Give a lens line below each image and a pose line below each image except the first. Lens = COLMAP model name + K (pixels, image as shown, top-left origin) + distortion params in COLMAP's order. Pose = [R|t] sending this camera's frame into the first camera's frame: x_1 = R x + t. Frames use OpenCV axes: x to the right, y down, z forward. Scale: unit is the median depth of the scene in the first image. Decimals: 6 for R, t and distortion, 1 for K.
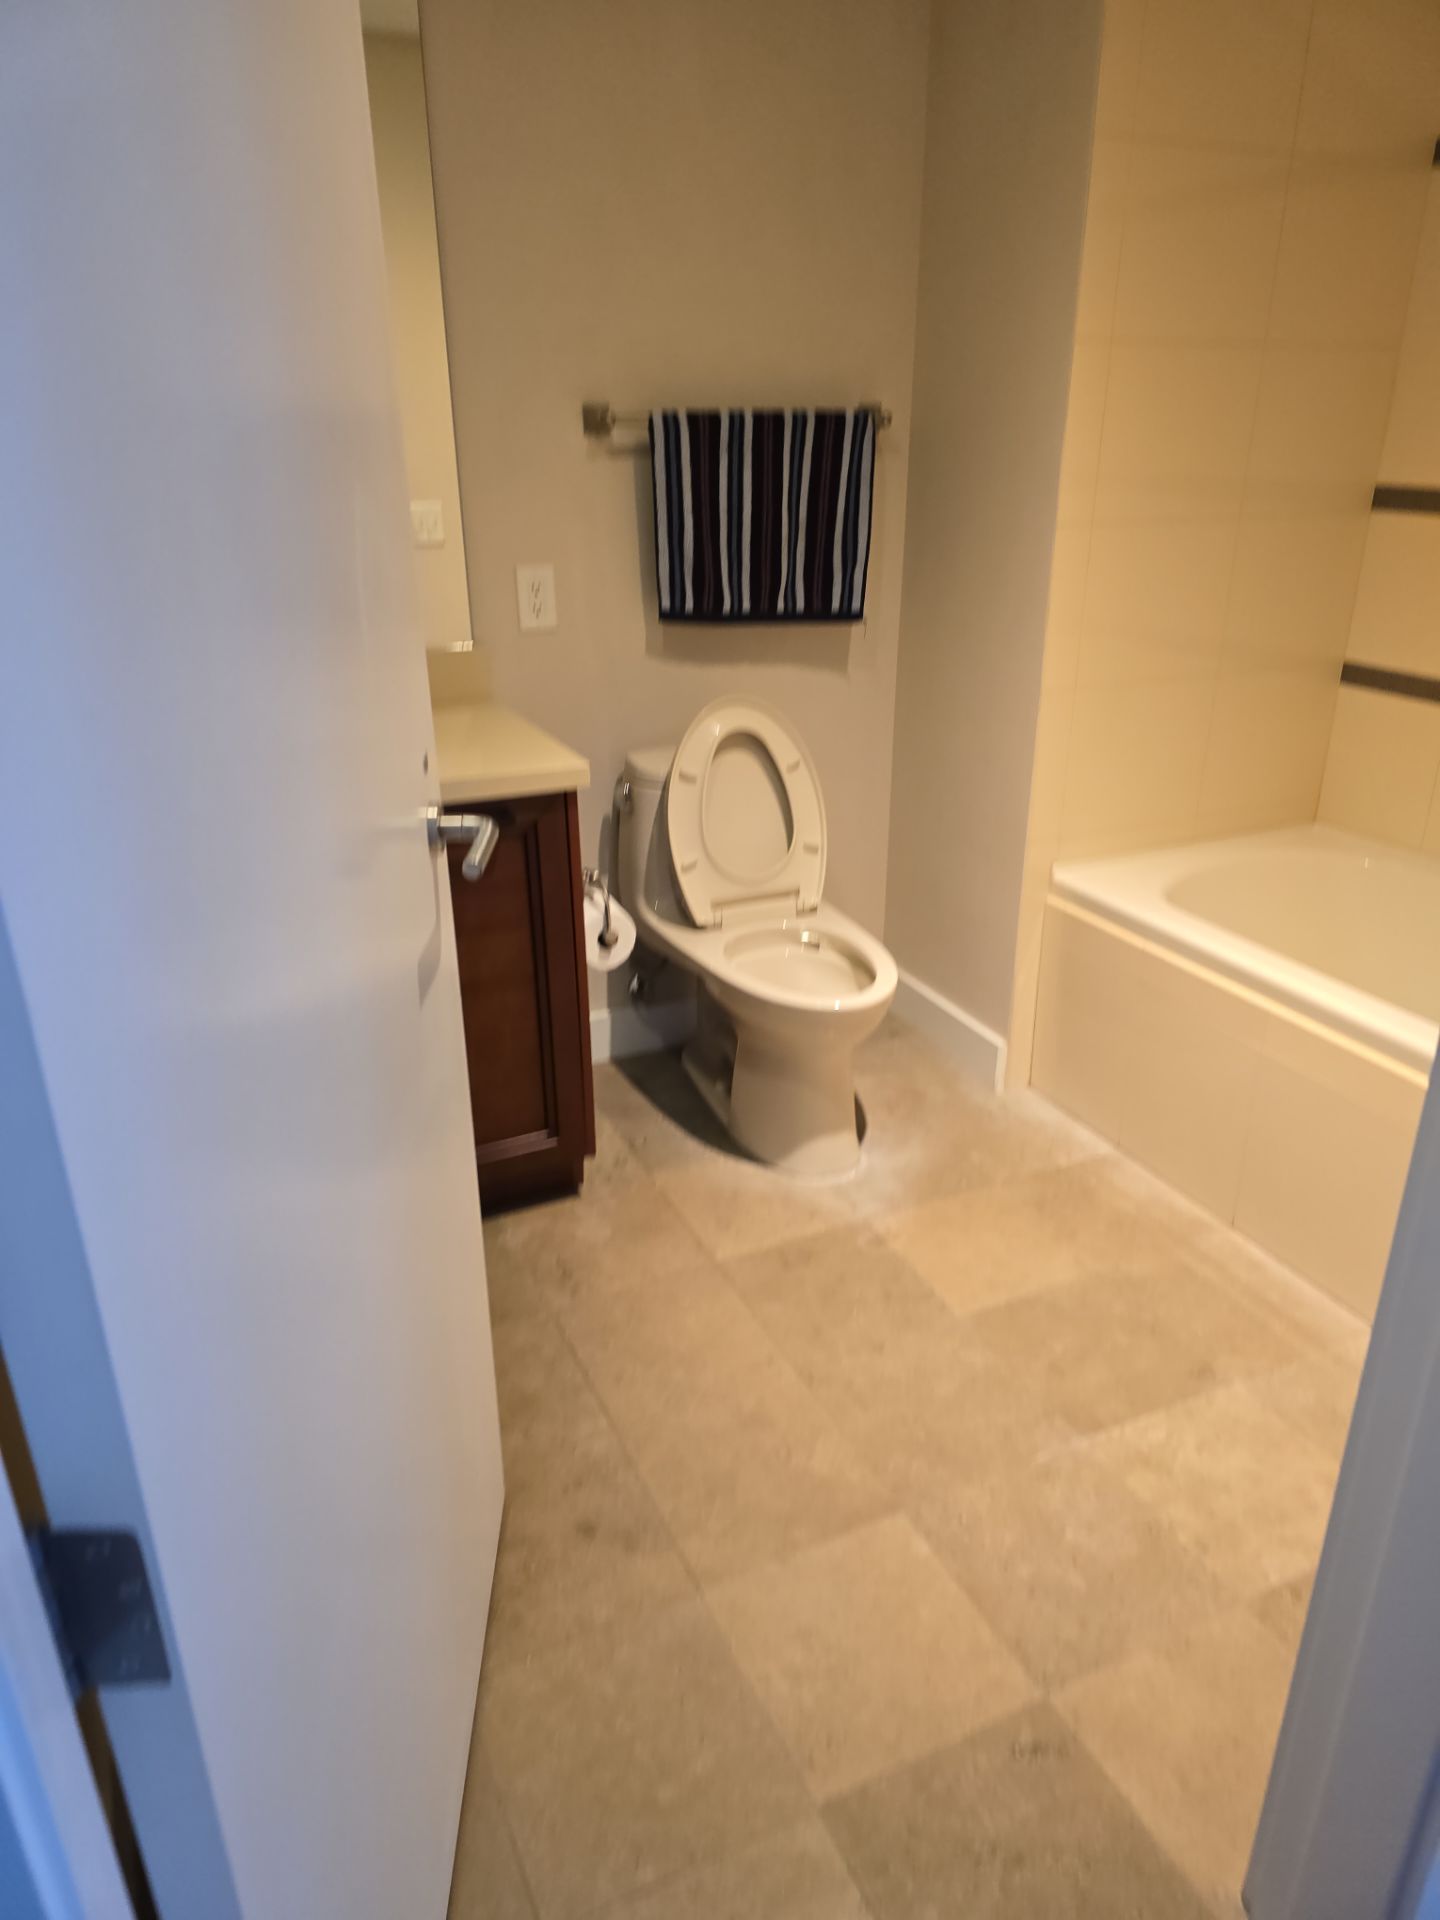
lens RADIAL K [[1254.0, 0, 713.4], [0, 1254.0, 924.7], [0, 0, 1]] dist [0.045417, -0.045327]
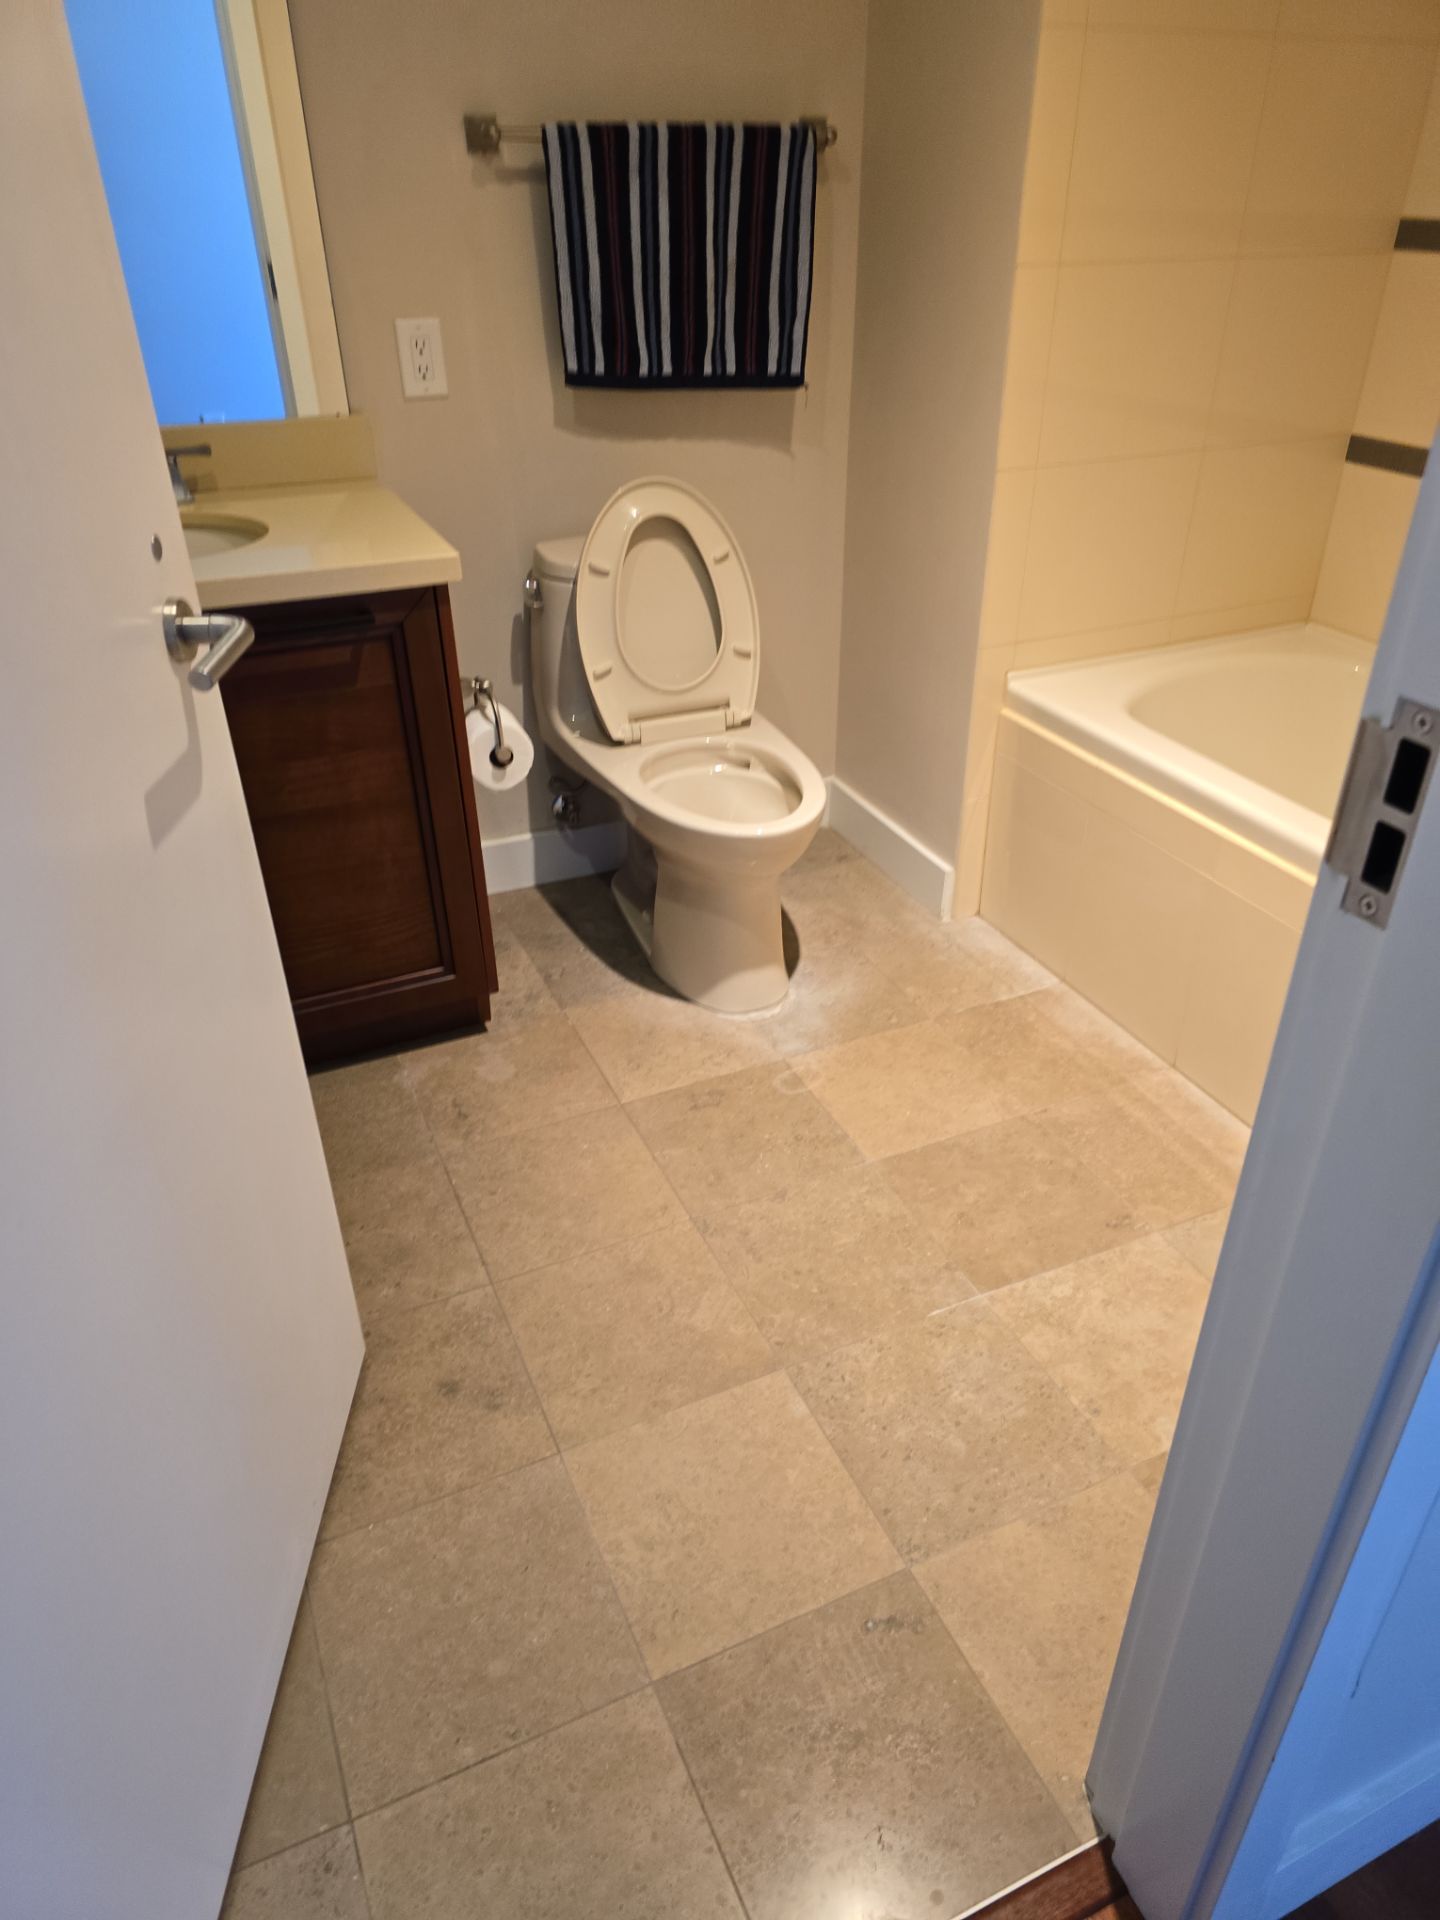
lens RADIAL K [[1271.2, 0, 719.5], [0, 1271.2, 930.2], [0, 0, 1]] dist [0.064463, -0.069036]
pose [[0.999988, 0.001645, -0.004547, 0.072284], [-0.000931, 0.988253, 0.152822, -0.005555], [0.004745, -0.152816, 0.988243, 0.069627]]
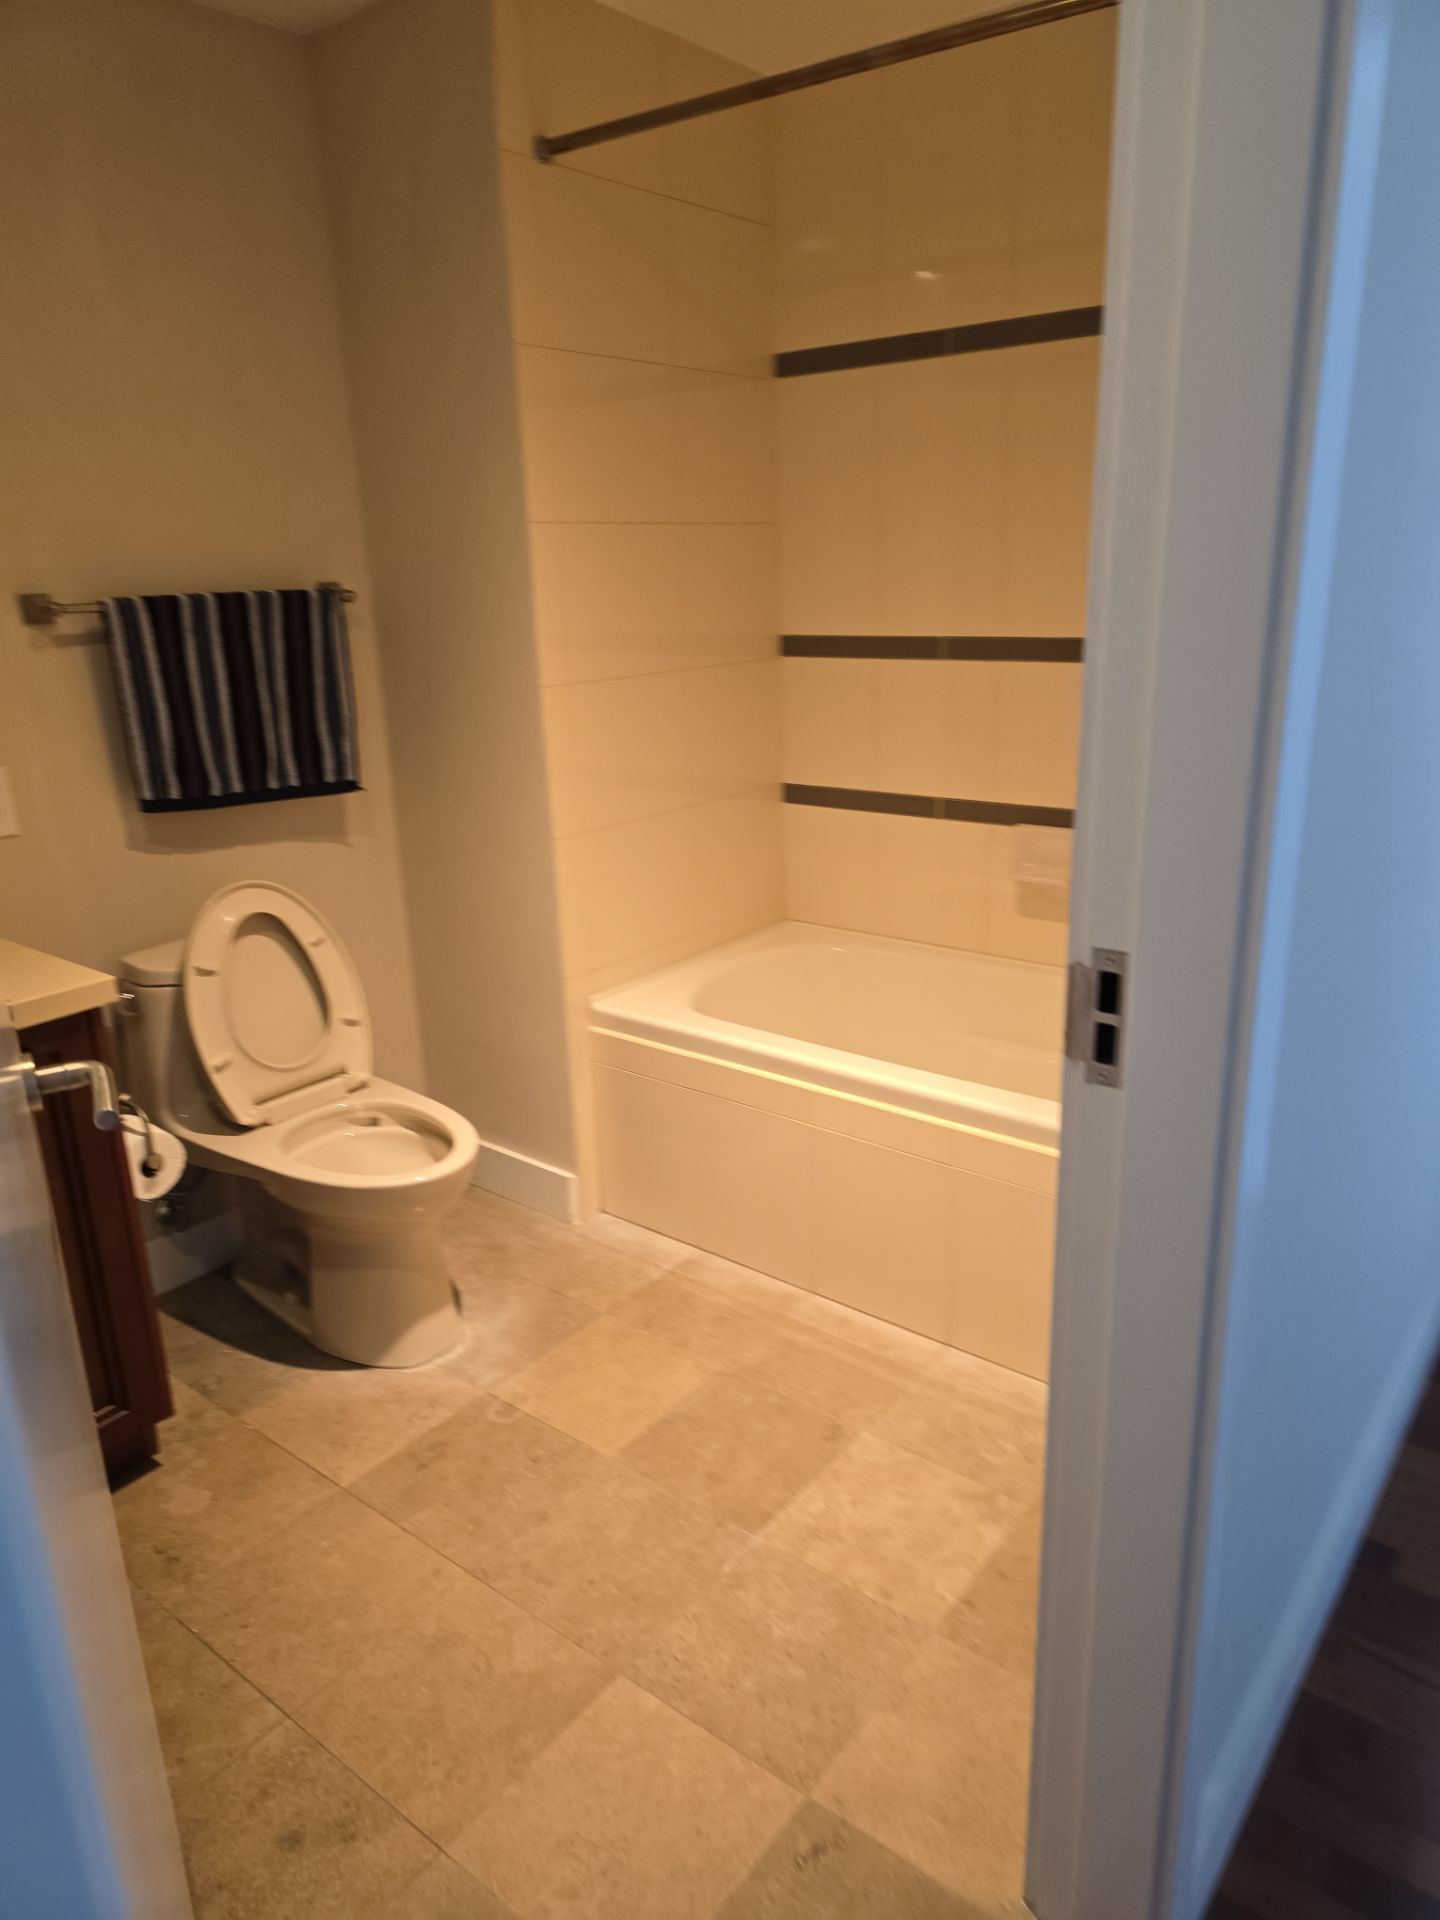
lens RADIAL K [[1254.0, 0, 713.4], [0, 1254.0, 924.7], [0, 0, 1]] dist [0.045417, -0.045327]
pose [[0.892782, -0.149589, 0.424927, -0.079419], [0.195713, 0.978385, -0.066773, -0.016812], [-0.405753, 0.142777, 0.902762, 0.001096]]
